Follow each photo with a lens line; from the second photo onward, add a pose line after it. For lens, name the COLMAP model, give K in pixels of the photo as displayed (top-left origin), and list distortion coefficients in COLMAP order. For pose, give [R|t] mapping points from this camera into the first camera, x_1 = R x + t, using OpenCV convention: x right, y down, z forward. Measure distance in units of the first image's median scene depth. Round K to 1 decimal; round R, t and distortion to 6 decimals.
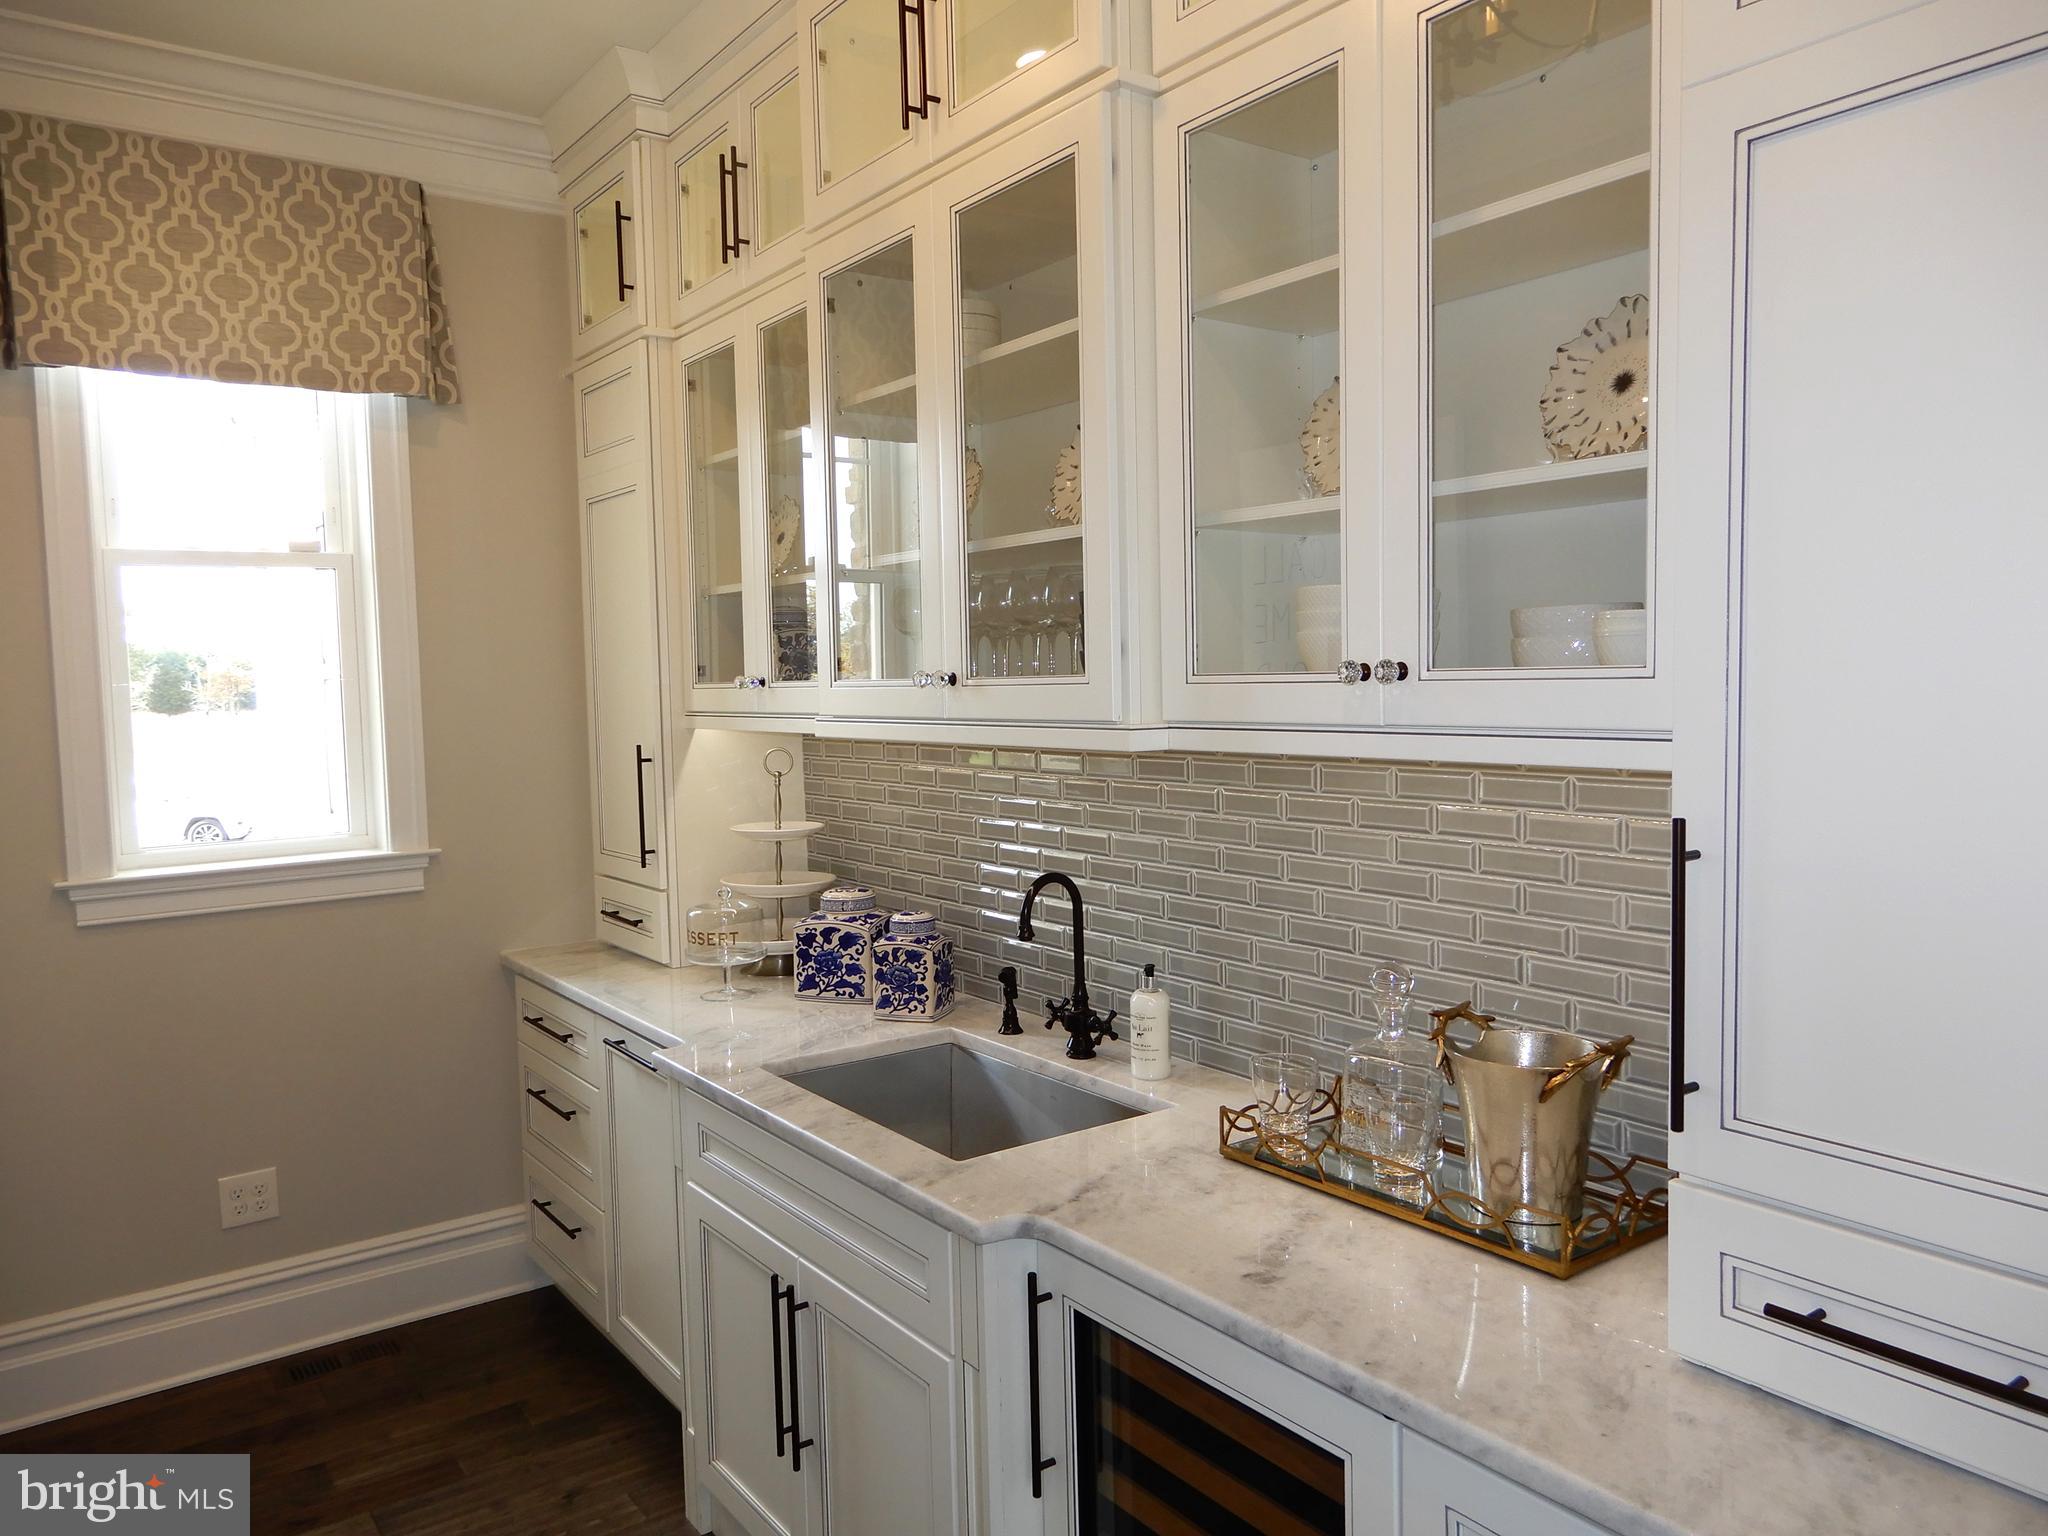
lens RADIAL K [[1467.2, 0, 1024.0], [0, 1467.2, 768.0], [0, 0, 1]] dist [-0.008960, 0.037832]
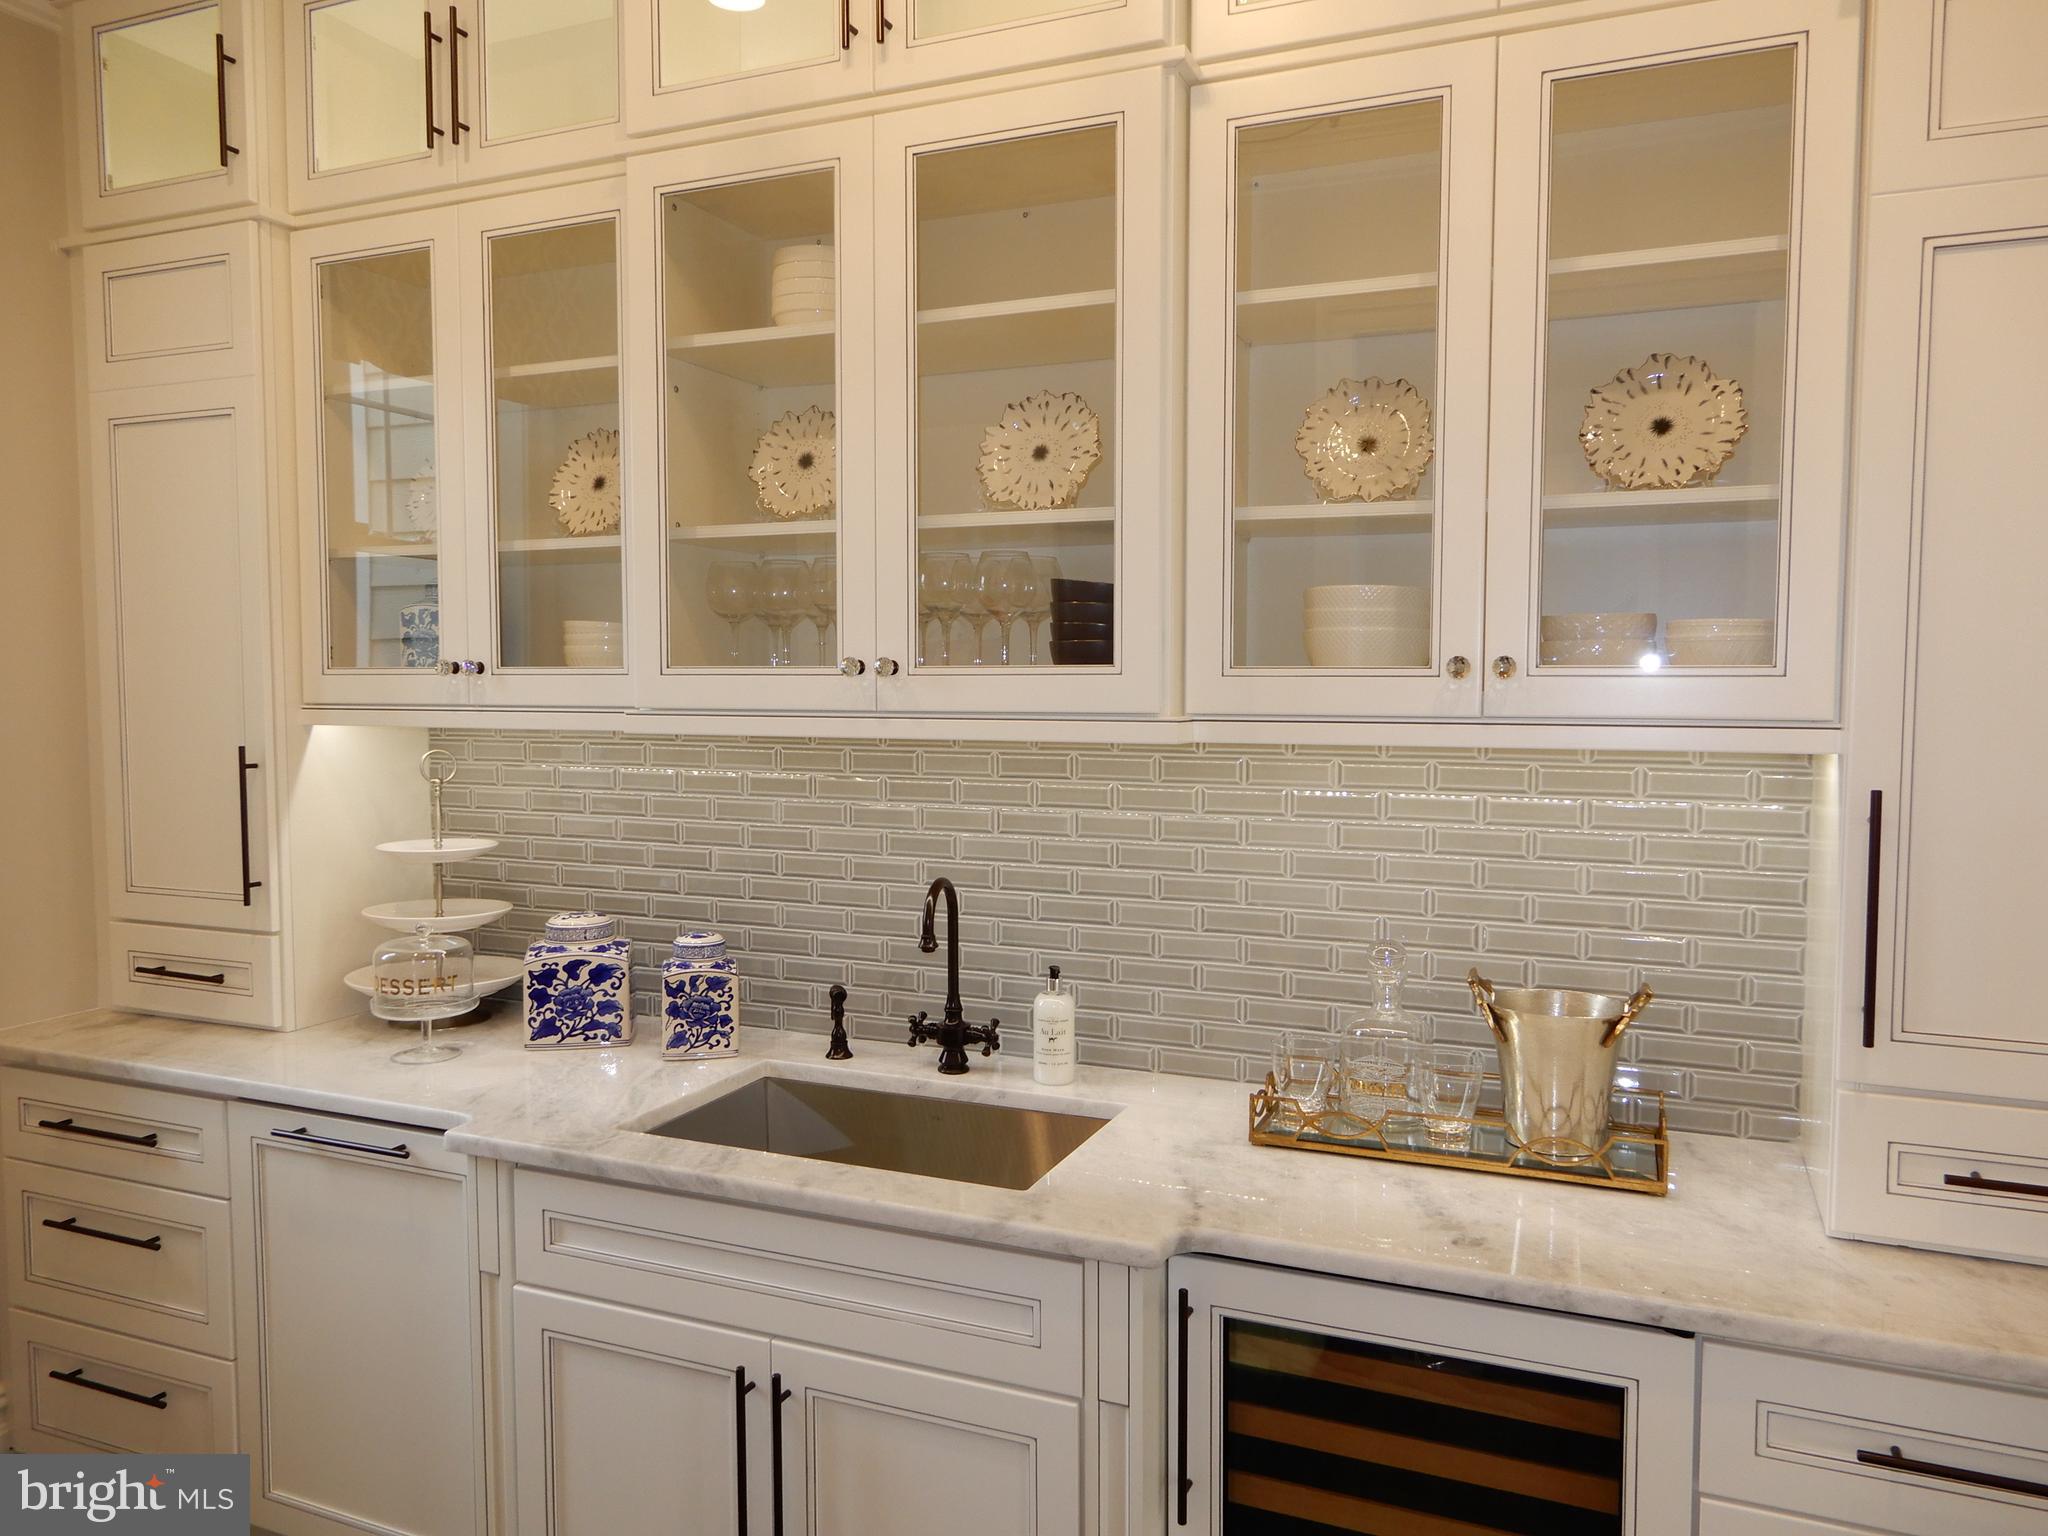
lens RADIAL K [[1456.2, 0, 1024.0], [0, 1456.2, 768.0], [0, 0, 1]] dist [0.009565, -0.008308]
pose [[0.852810, -0.007805, 0.522163, -0.373063], [0.012884, 0.999898, -0.006096, 0.006899], [-0.522063, 0.011926, 0.852824, 0.158417]]
